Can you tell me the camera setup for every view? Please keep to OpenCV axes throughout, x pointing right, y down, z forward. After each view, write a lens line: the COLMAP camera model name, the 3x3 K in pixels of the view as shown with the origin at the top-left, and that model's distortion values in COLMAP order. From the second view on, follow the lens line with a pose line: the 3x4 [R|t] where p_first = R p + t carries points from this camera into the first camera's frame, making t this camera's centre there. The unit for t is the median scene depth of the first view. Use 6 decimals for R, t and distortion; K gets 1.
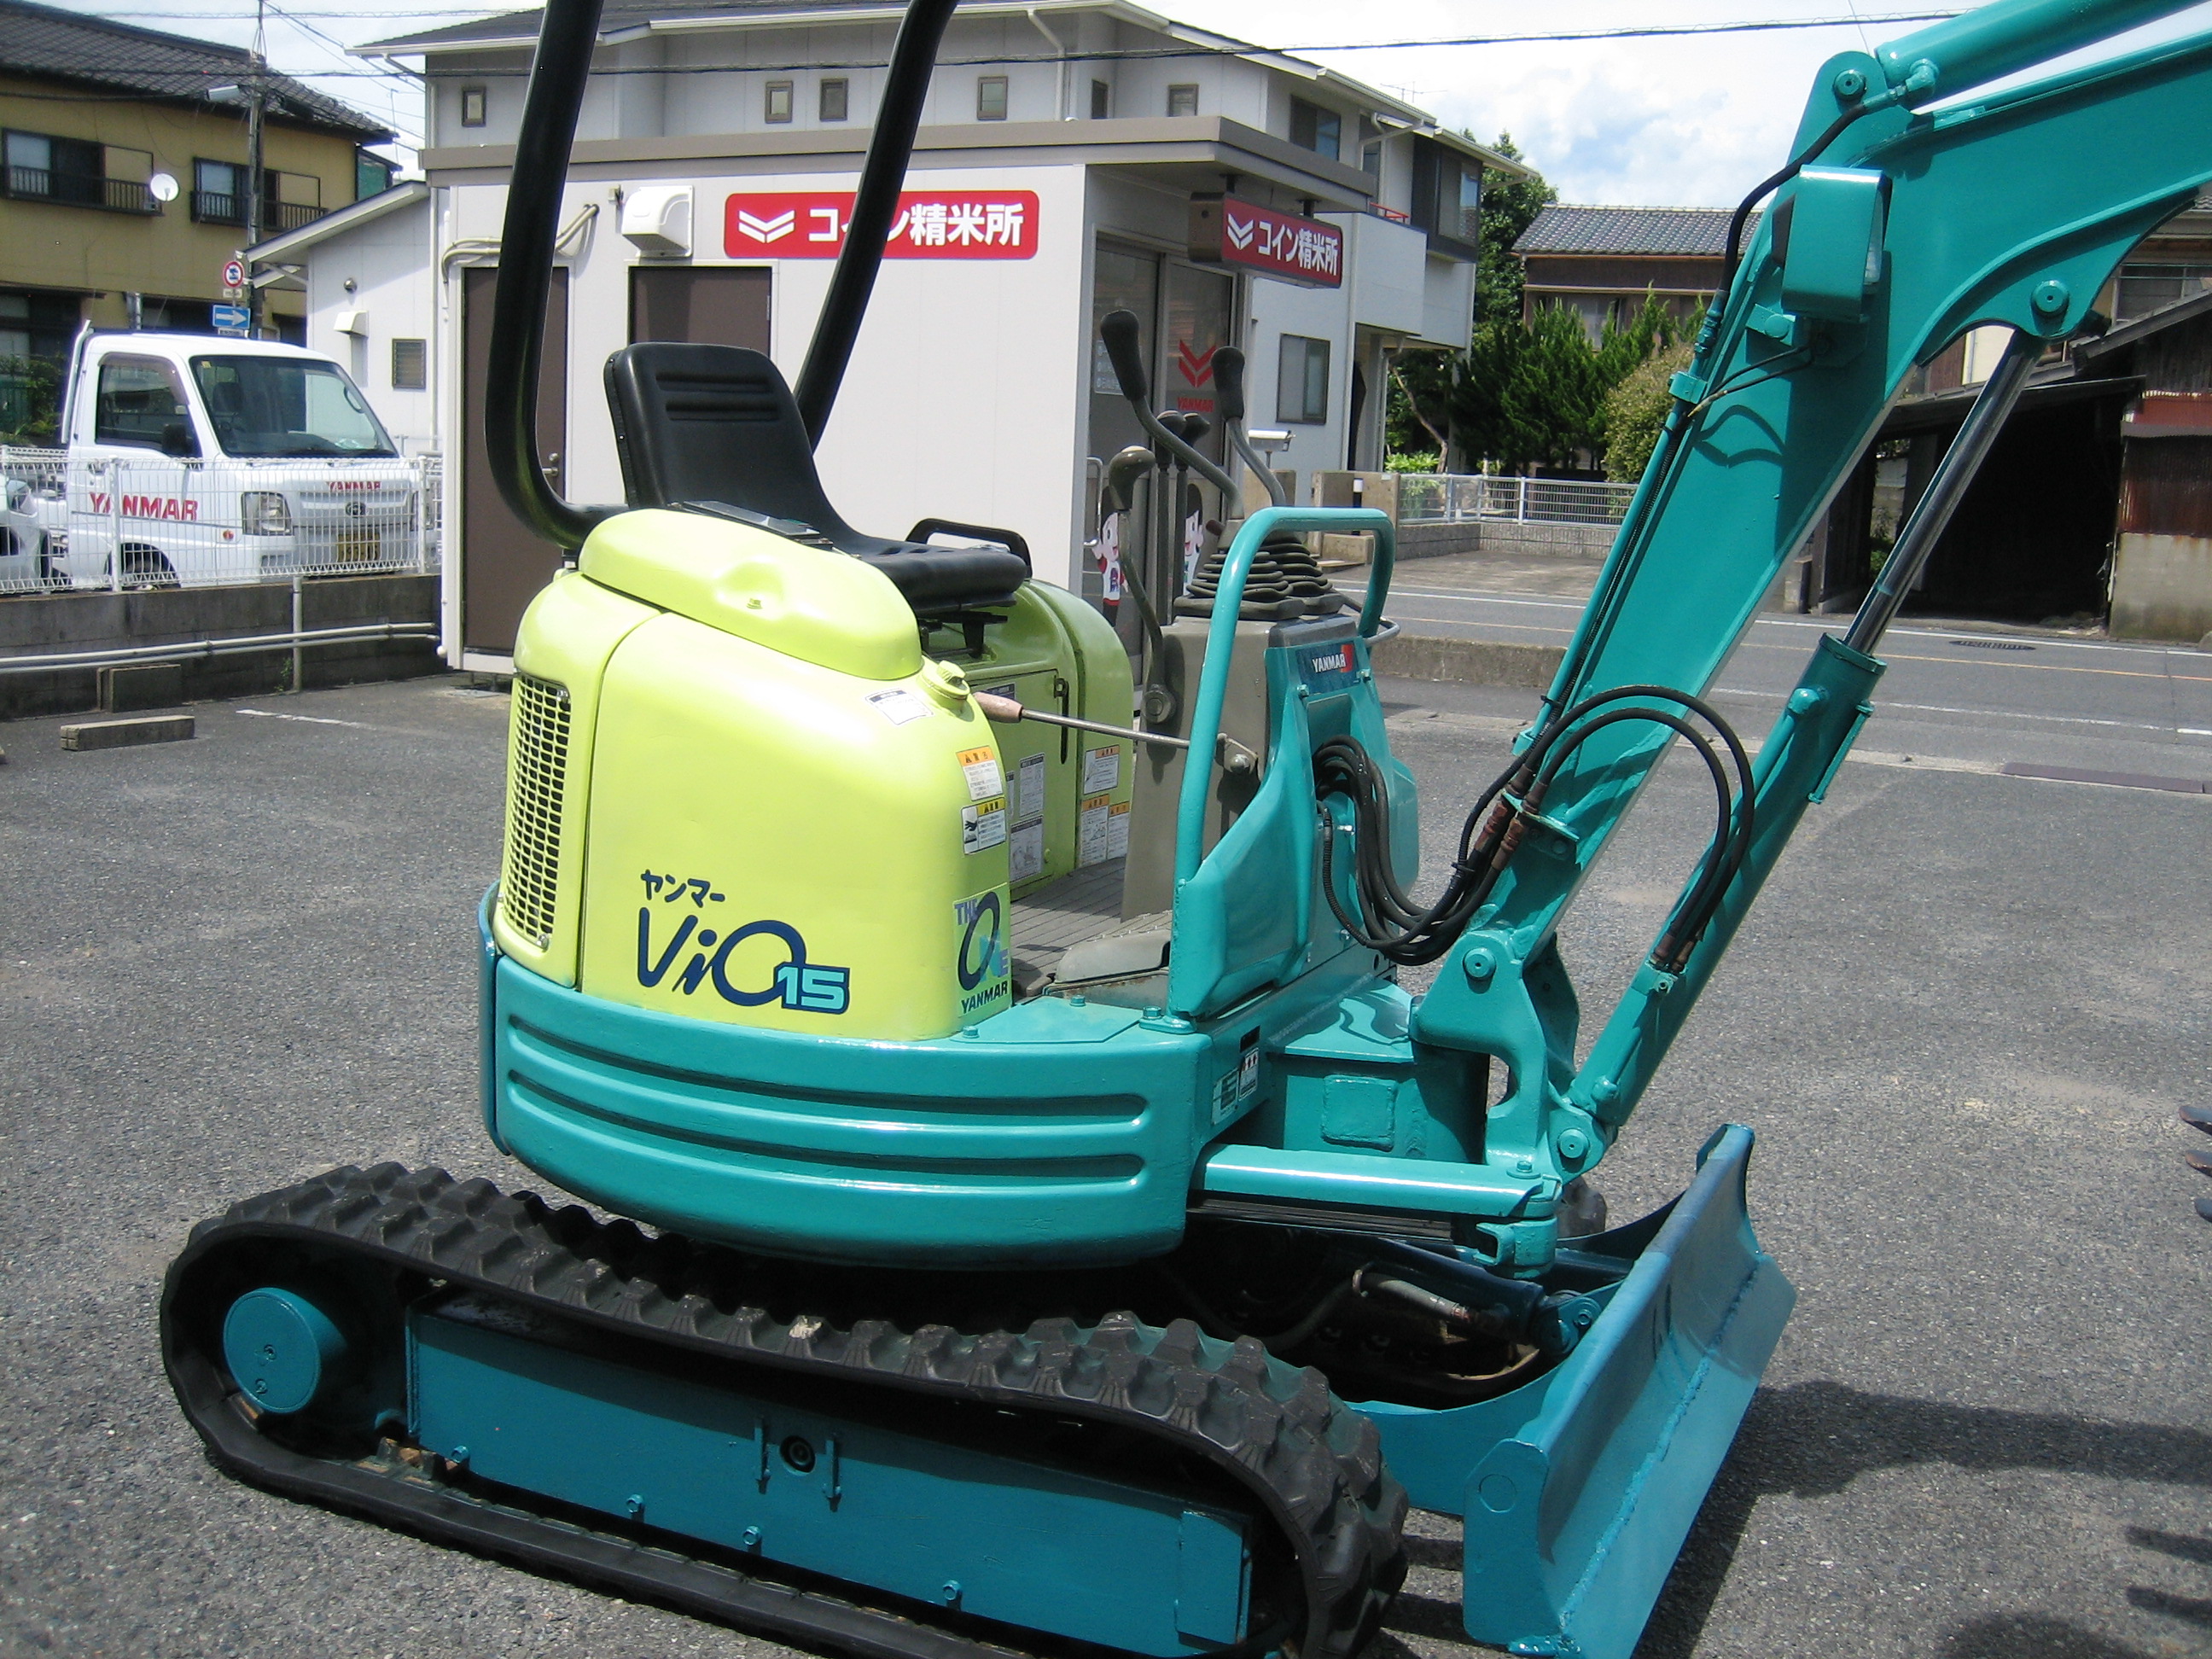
lens RADIAL K [[2299.8, 0, 1129.6], [0, 2299.8, 825.2], [0, 0, 1]] dist [-0.113064, 0.101842]
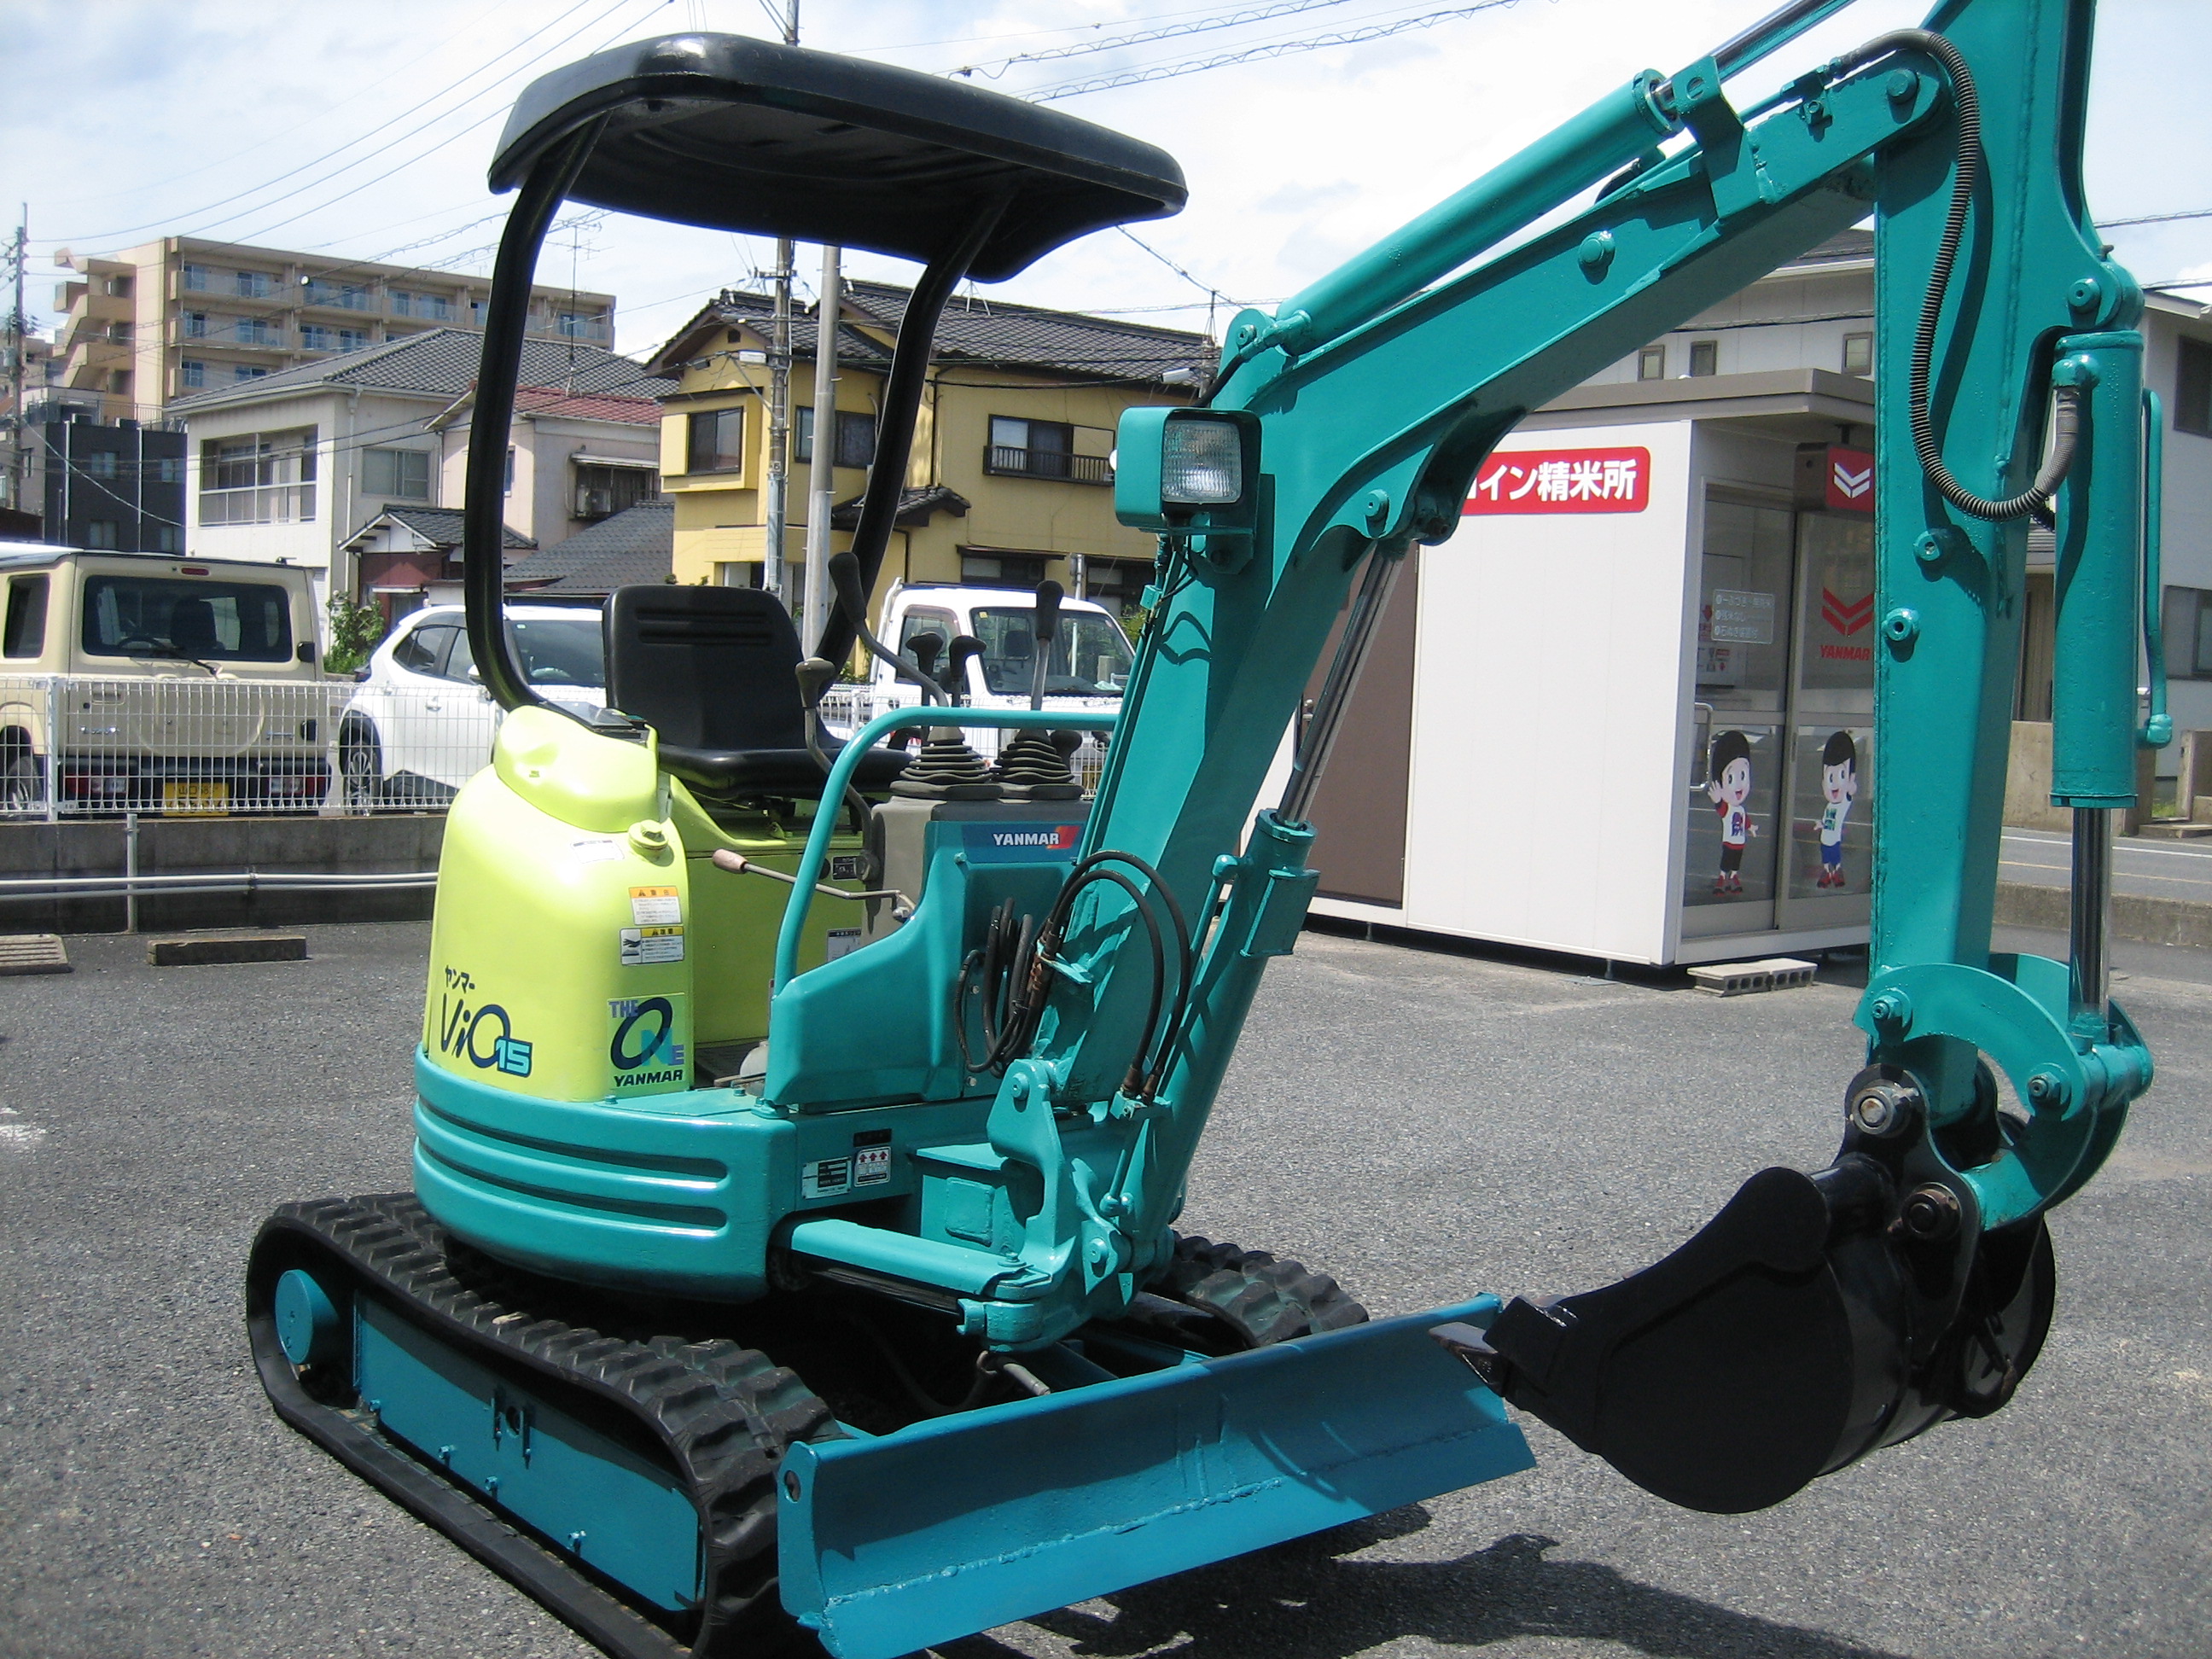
lens RADIAL K [[2299.8, 0, 1129.6], [0, 2299.8, 825.2], [0, 0, 1]] dist [-0.113064, 0.101842]
pose [[0.911217, 0.027212, -0.411028, 0.652010], [-0.072464, 0.992844, -0.094918, 0.032921], [0.405504, 0.116275, 0.906668, -0.068012]]
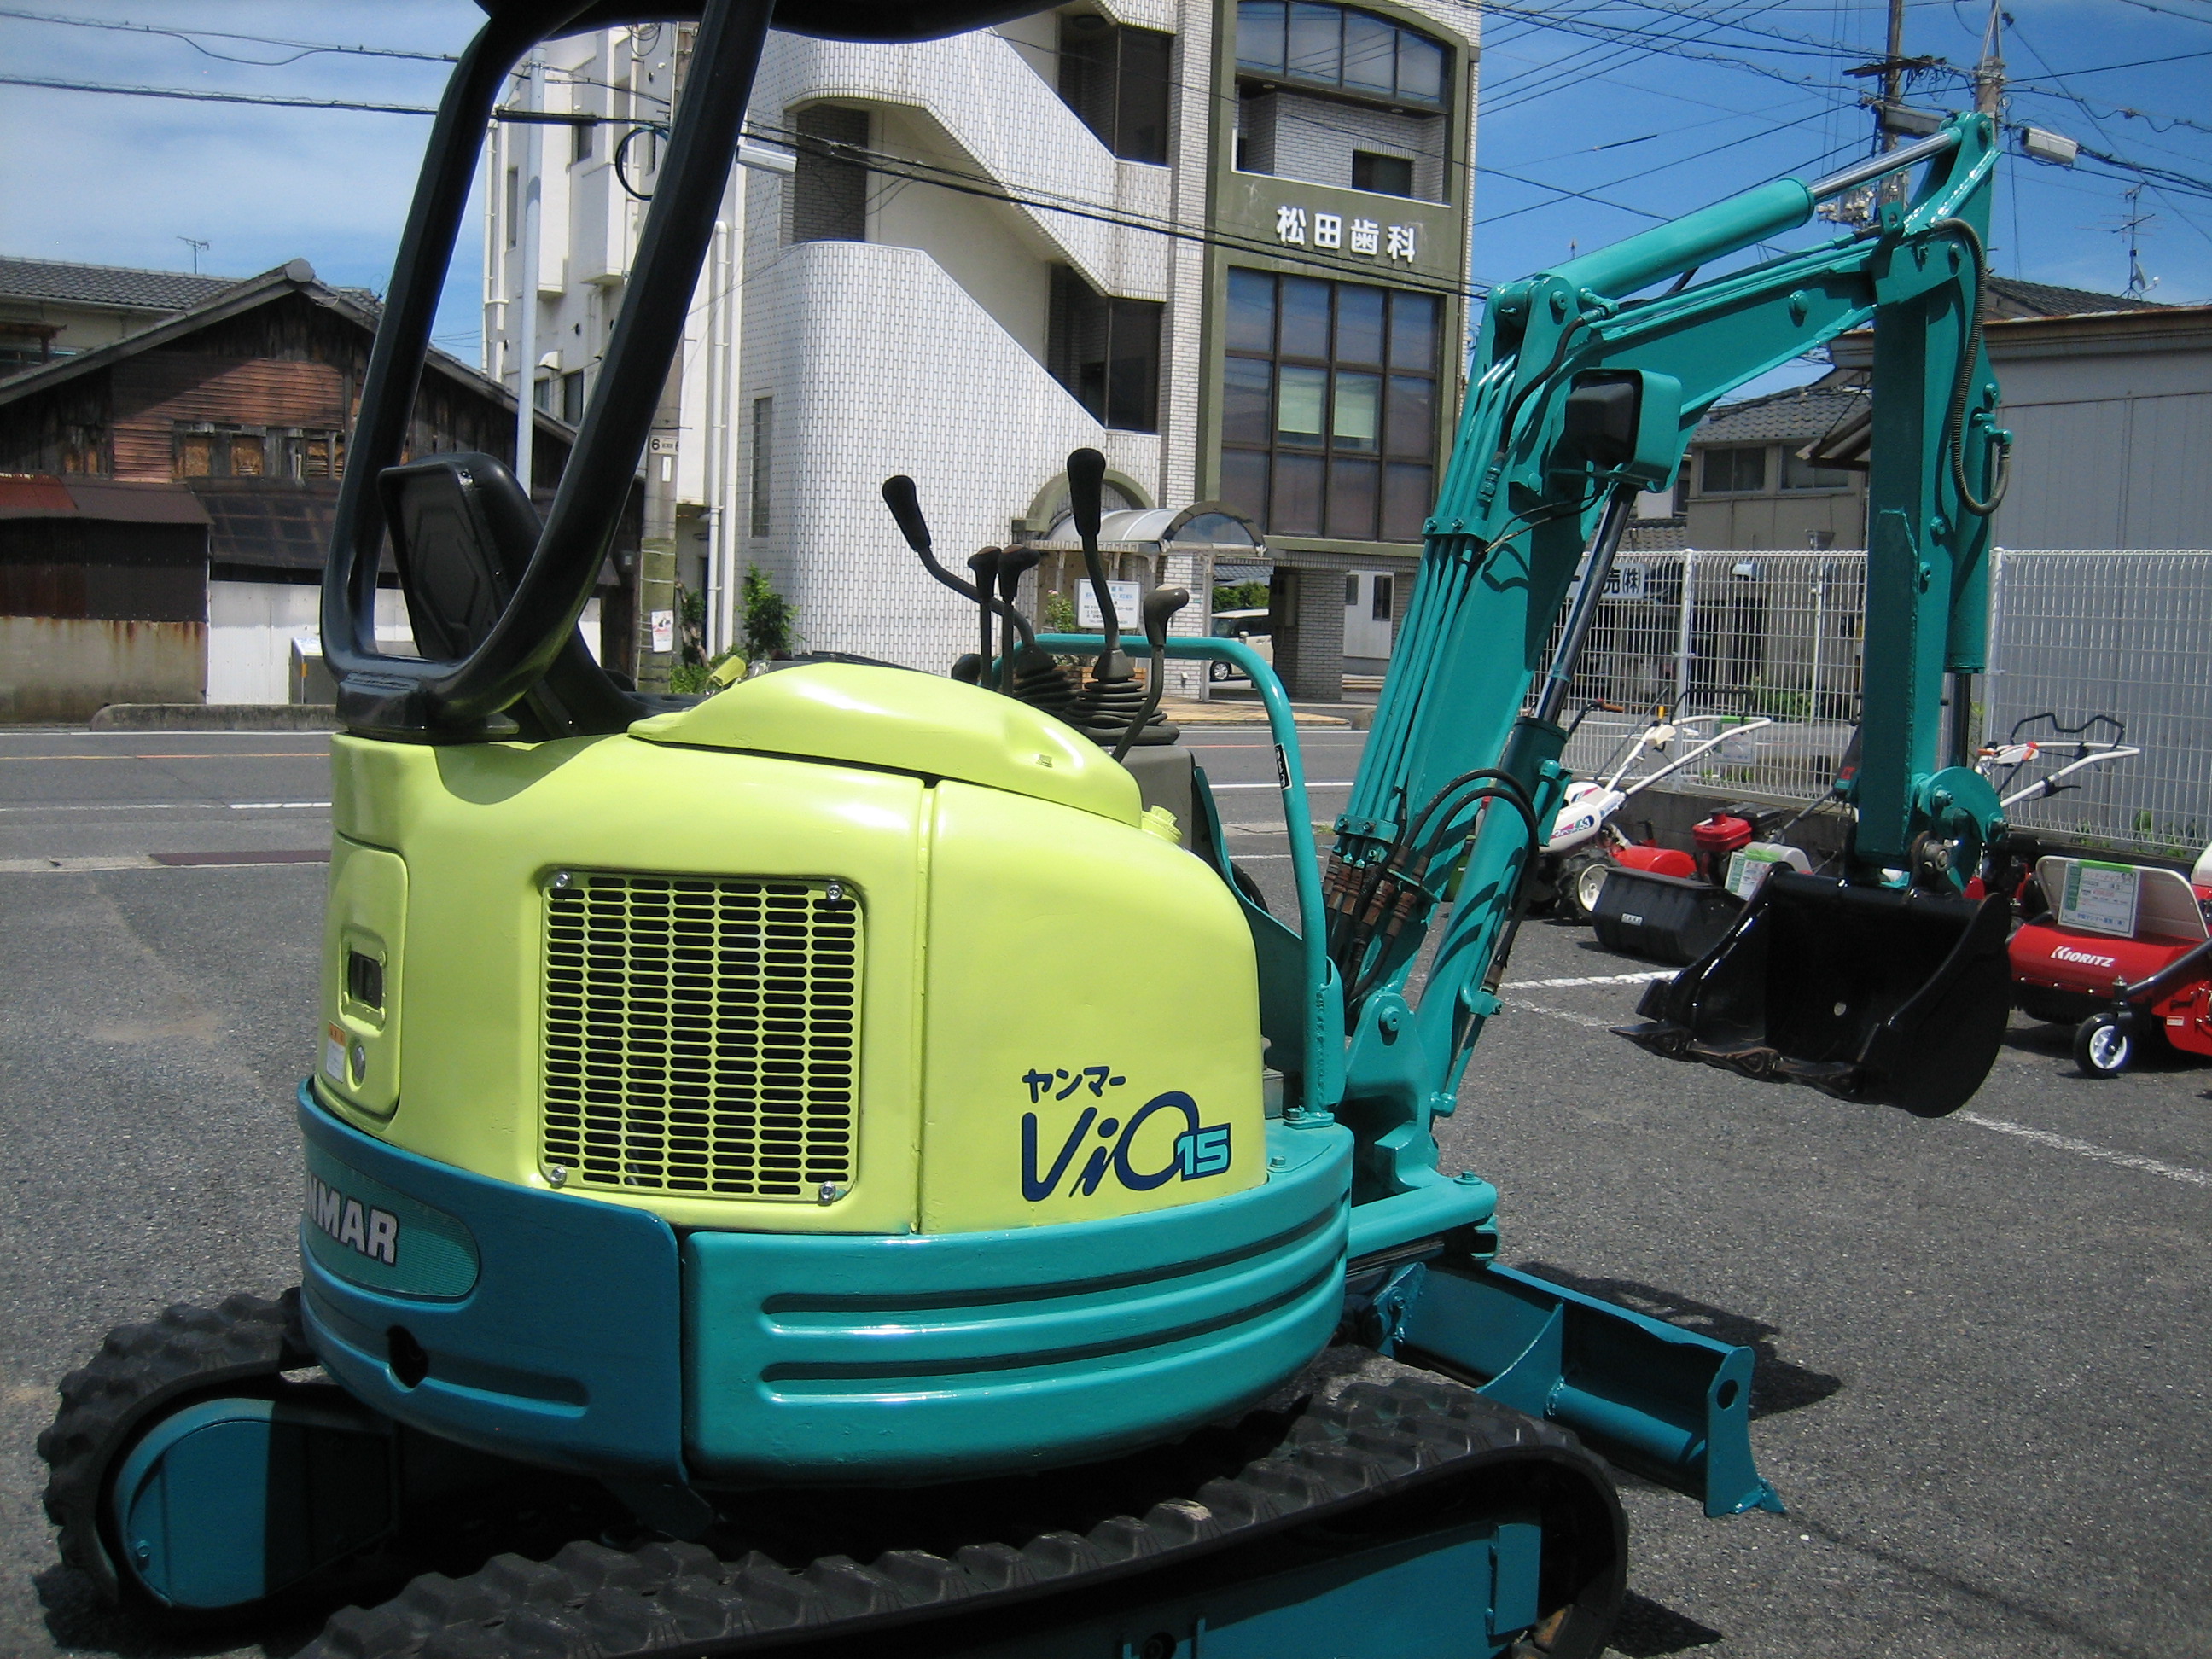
lens RADIAL K [[2299.8, 0, 1129.6], [0, 2299.8, 825.2], [0, 0, 1]] dist [-0.113064, 0.101842]
pose [[0.538420, -0.099155, 0.836823, -0.844005], [0.125753, 0.991388, 0.036559, -0.093129], [-0.833241, 0.085549, 0.546252, 0.433299]]
